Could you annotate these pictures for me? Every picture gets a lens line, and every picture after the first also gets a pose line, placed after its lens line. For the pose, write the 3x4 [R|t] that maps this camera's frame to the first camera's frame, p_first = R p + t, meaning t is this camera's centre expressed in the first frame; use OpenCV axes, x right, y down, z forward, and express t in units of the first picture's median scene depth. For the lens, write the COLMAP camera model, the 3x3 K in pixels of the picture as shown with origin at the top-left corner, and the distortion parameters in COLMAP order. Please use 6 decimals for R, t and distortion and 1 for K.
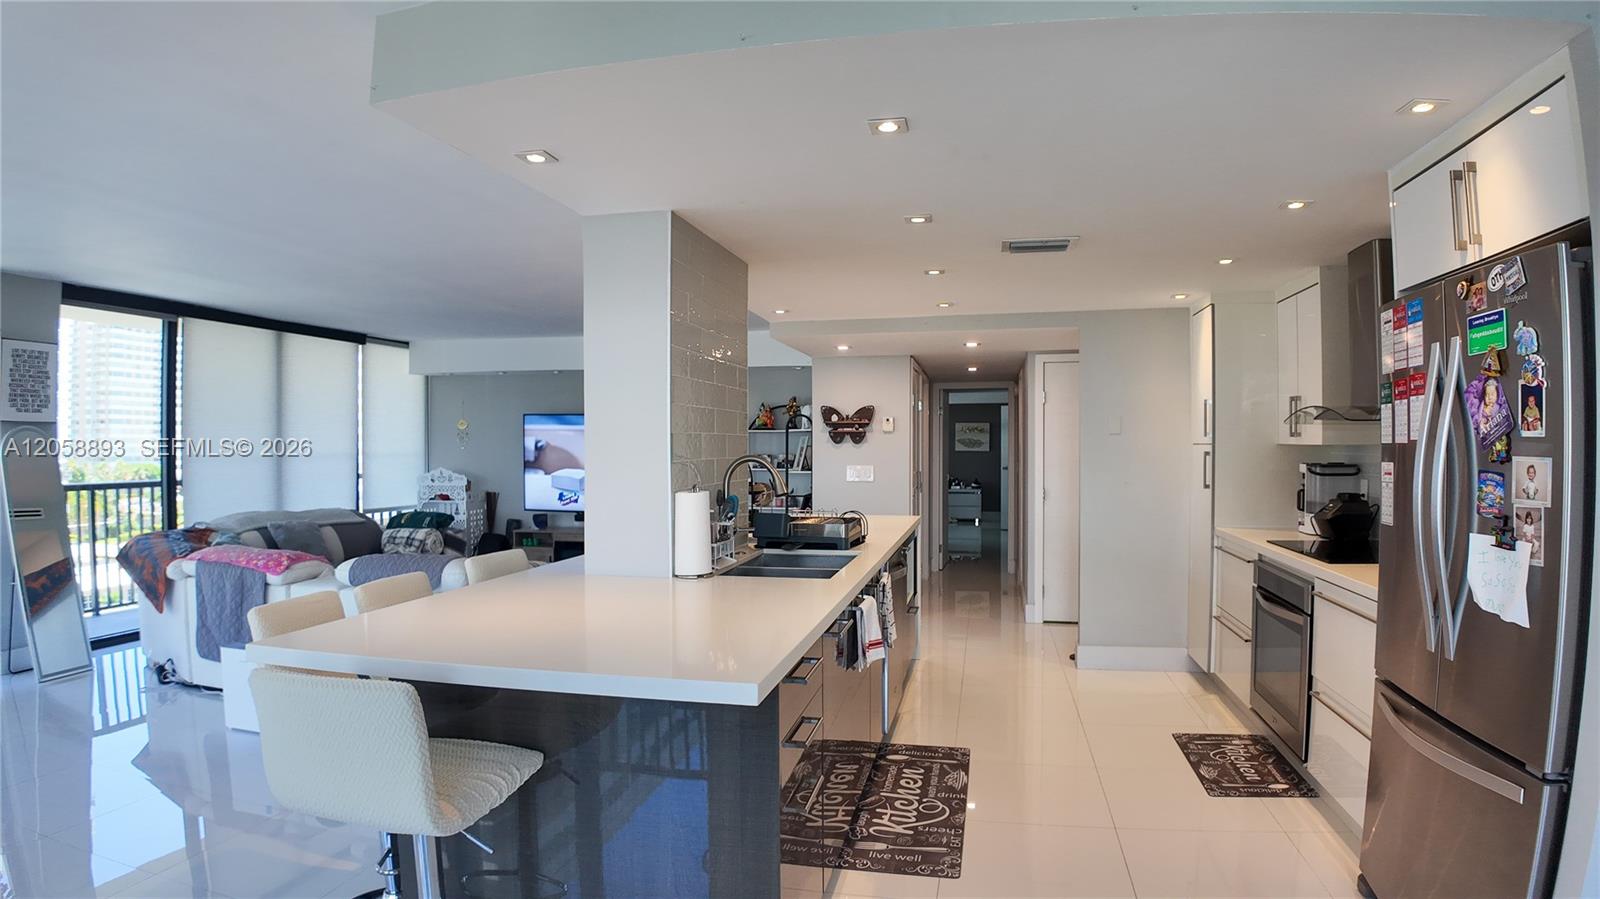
lens RADIAL K [[855.0, 0, 800.0], [0, 855.0, 449.5], [0, 0, 1]] dist [-0.121857, 0.003223]
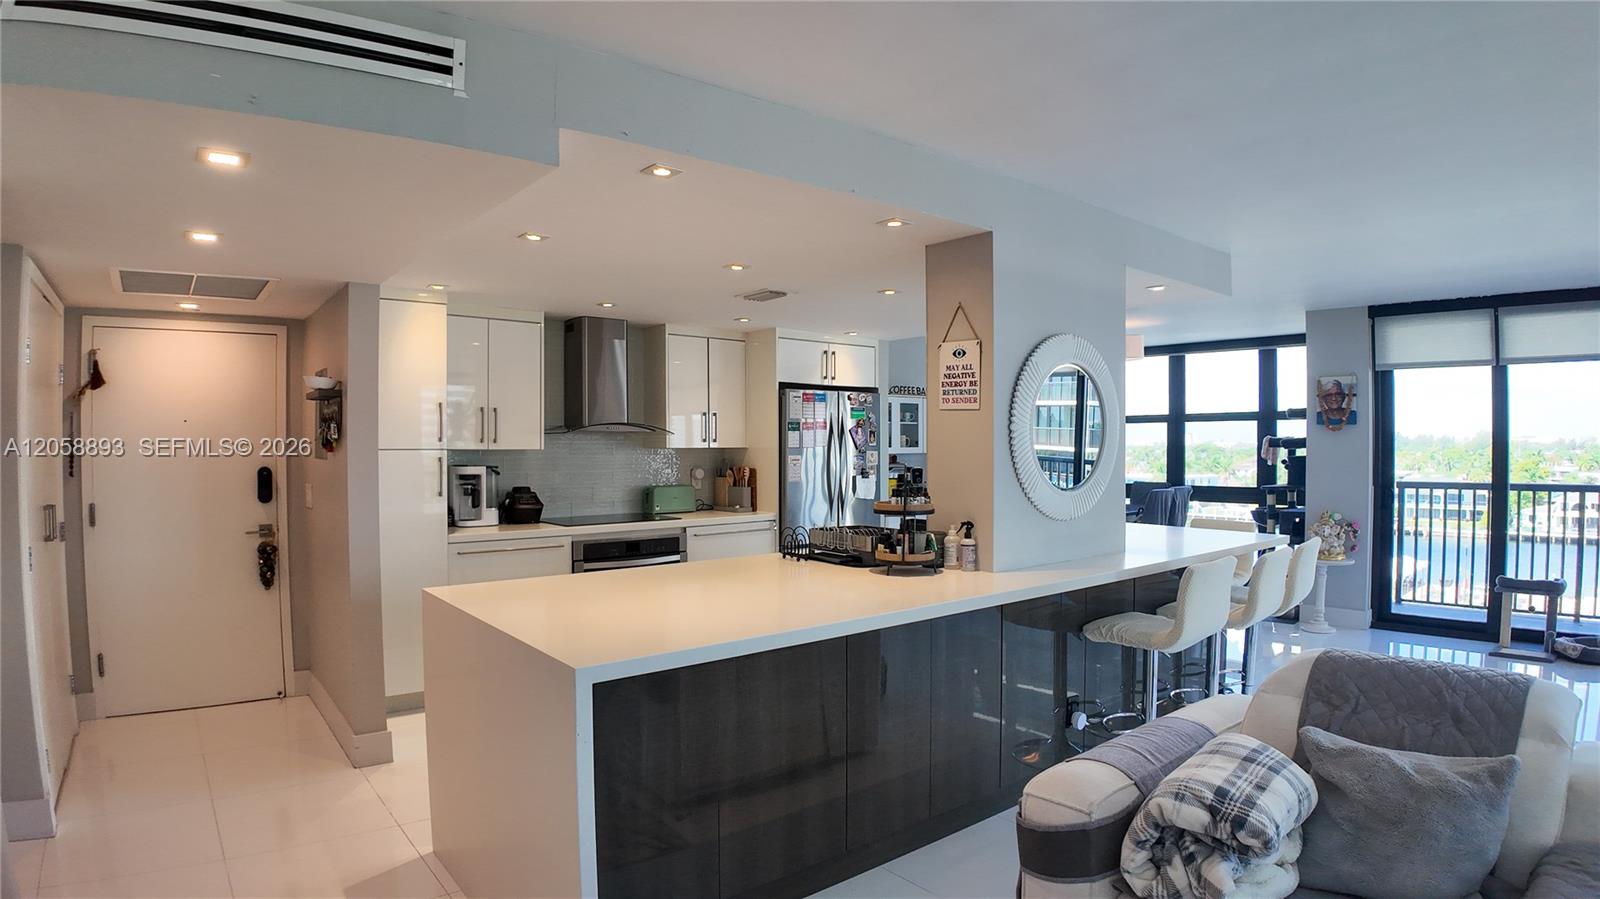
lens RADIAL K [[848.0, 0, 800.0], [0, 848.0, 449.5], [0, 0, 1]] dist [-0.064706, -0.048935]
pose [[-0.783494, 0.001626, 0.621398, -0.466547], [0.007798, 0.999944, 0.007216, -0.010832], [-0.621351, 0.010500, -0.783462, 1.626034]]
